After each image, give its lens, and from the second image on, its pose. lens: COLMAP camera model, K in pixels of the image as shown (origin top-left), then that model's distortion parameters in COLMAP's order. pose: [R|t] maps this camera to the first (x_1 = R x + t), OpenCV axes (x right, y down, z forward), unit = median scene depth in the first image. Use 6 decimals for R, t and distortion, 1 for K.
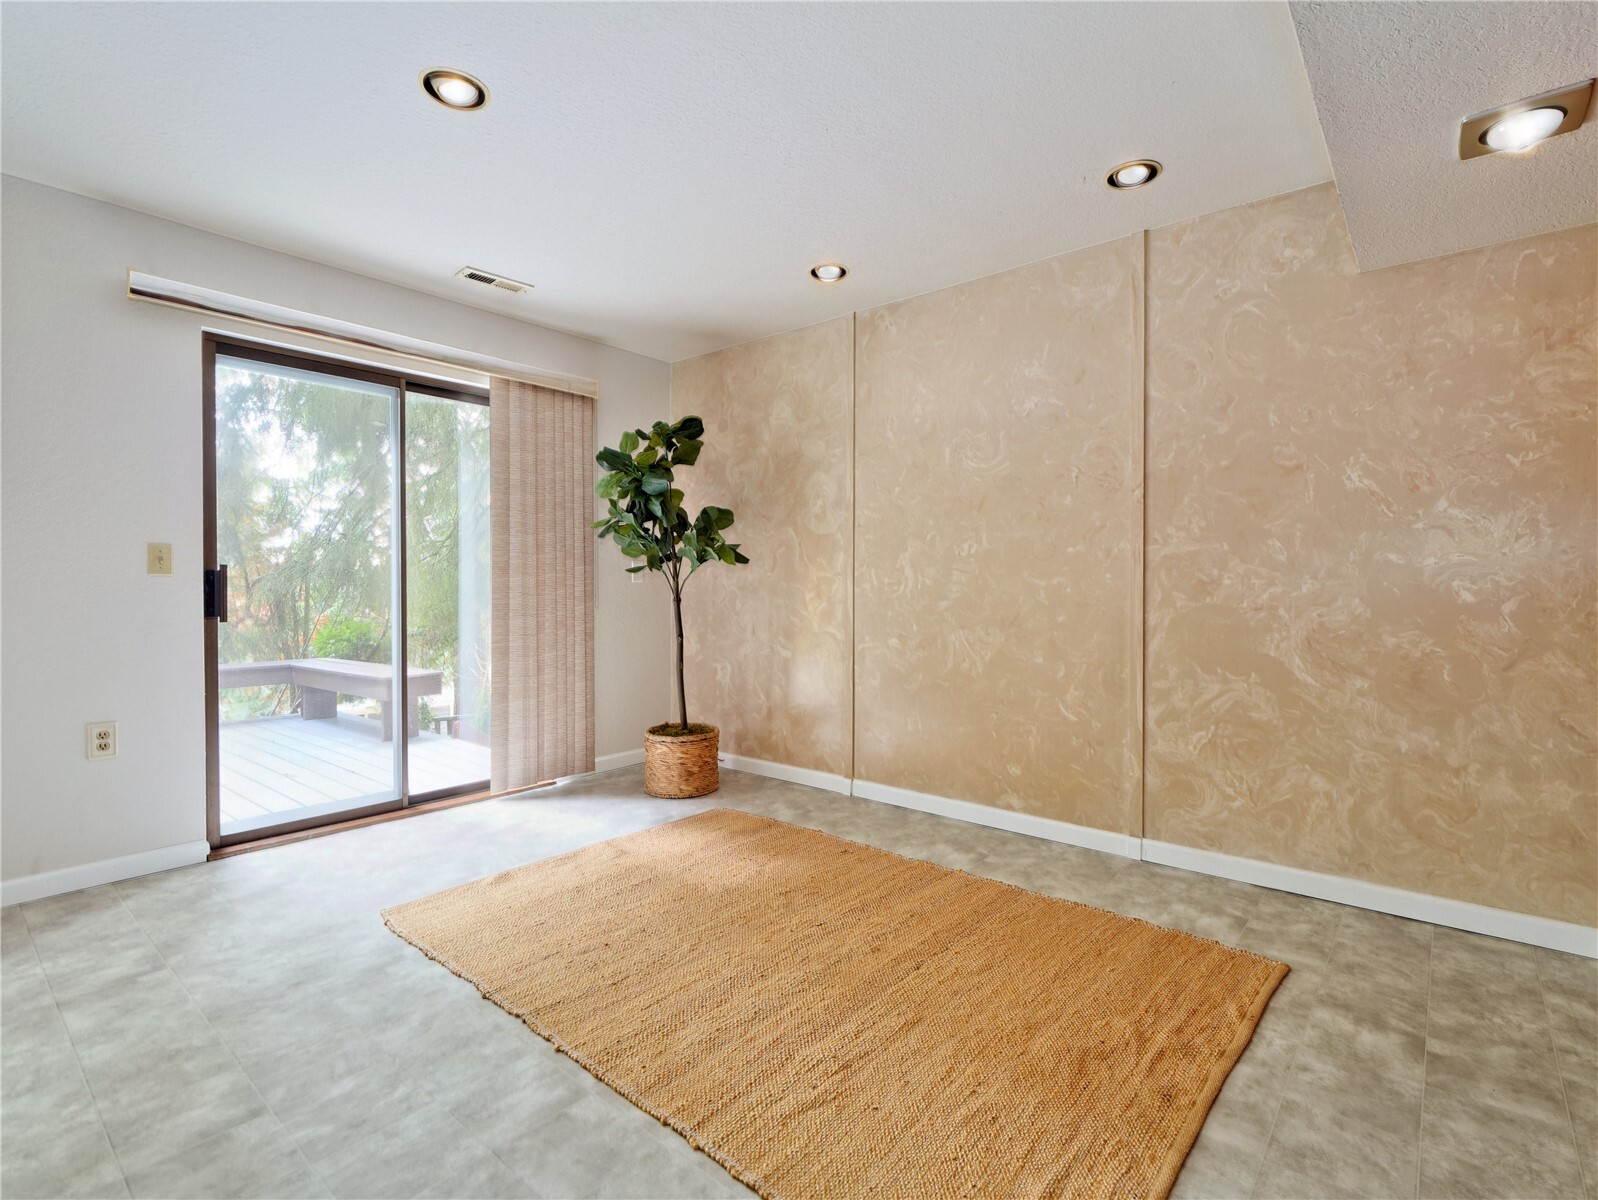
lens RADIAL K [[775.8, 0, 840.8], [0, 775.8, 579.4], [0, 0, 1]] dist [0.000252, -0.002003]
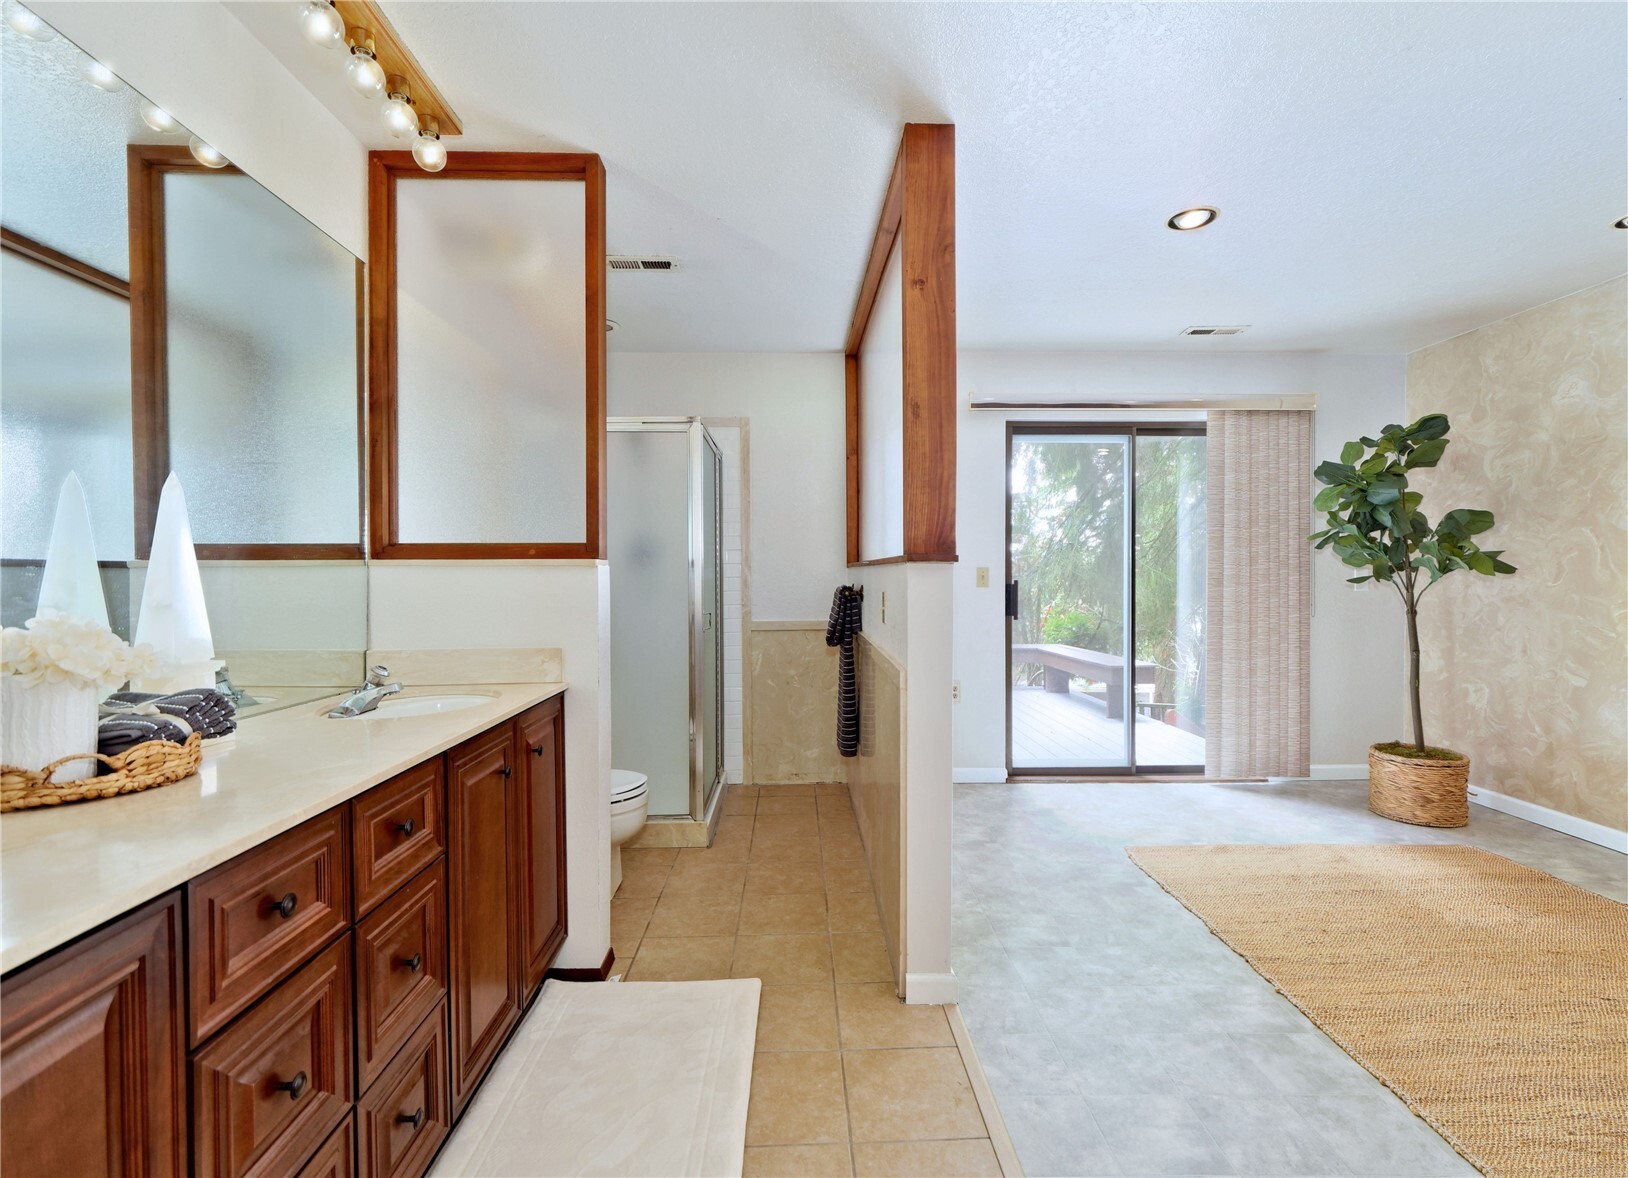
lens RADIAL K [[753.0, 0, 814.0], [0, 753.0, 589.0], [0, 0, 1]] dist [0.000100, -0.000311]
pose [[0.632508, 0.010701, -0.774480, 0.036866], [0.005144, 0.999824, 0.018016, -0.022107], [0.774537, -0.015380, 0.632342, -0.134951]]
